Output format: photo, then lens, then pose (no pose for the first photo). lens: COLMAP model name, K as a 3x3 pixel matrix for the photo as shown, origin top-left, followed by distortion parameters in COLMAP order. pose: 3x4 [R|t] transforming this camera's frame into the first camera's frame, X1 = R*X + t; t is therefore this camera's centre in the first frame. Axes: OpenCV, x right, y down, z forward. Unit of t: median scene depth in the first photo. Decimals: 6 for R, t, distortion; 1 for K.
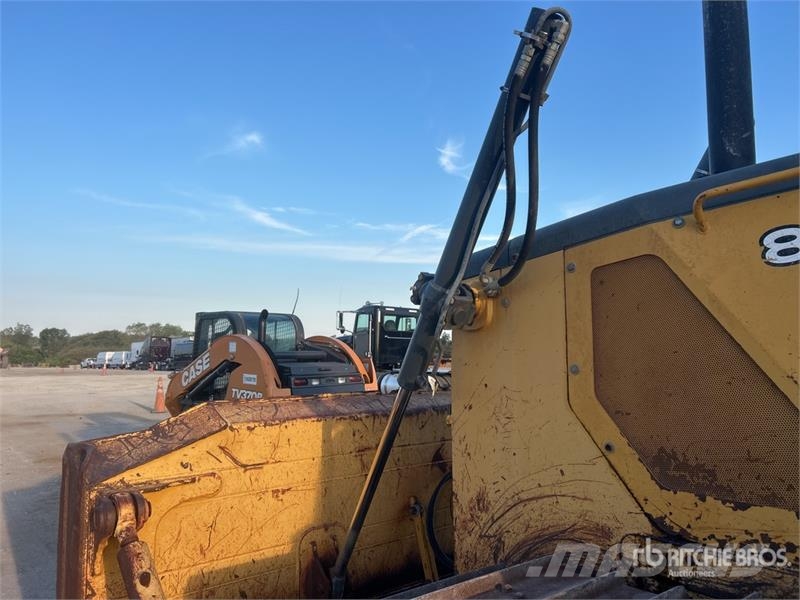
lens RADIAL K [[606.7, 0, 405.5], [0, 606.7, 302.9], [0, 0, 1]] dist [0.051701, -0.057125]
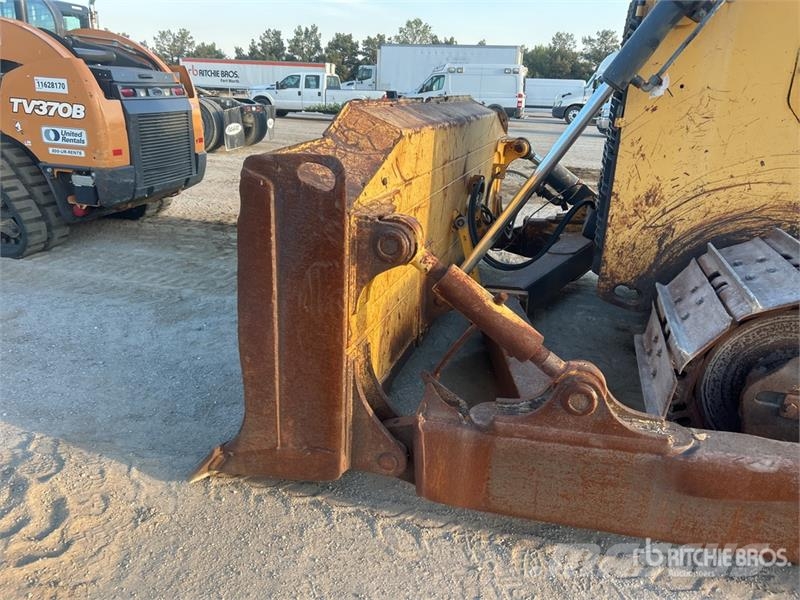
lens RADIAL K [[606.7, 0, 391.8], [0, 606.7, 301.3], [0, 0, 1]] dist [0.051701, -0.057125]
pose [[0.833510, -0.152294, 0.531100, -0.922215], [-0.083245, 0.915670, 0.393215, 0.108283], [-0.546197, -0.371960, 0.750543, 0.378454]]
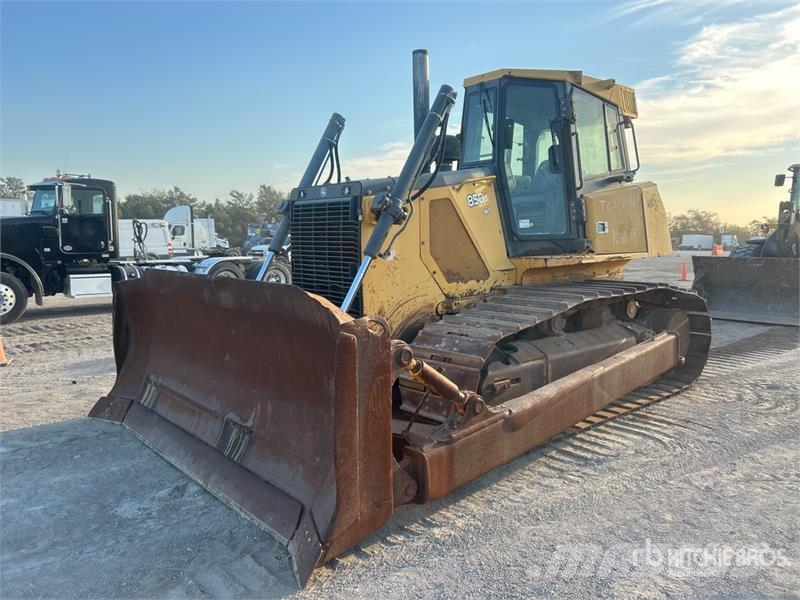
lens RADIAL K [[602.8, 0, 404.0], [0, 602.8, 294.1], [0, 0, 1]] dist [0.057955, -0.064625]
pose [[-0.041912, -0.108409, 0.993222, -1.872522], [-0.064306, 0.992327, 0.105598, 0.059651], [-0.997050, -0.059444, -0.048562, 1.074976]]
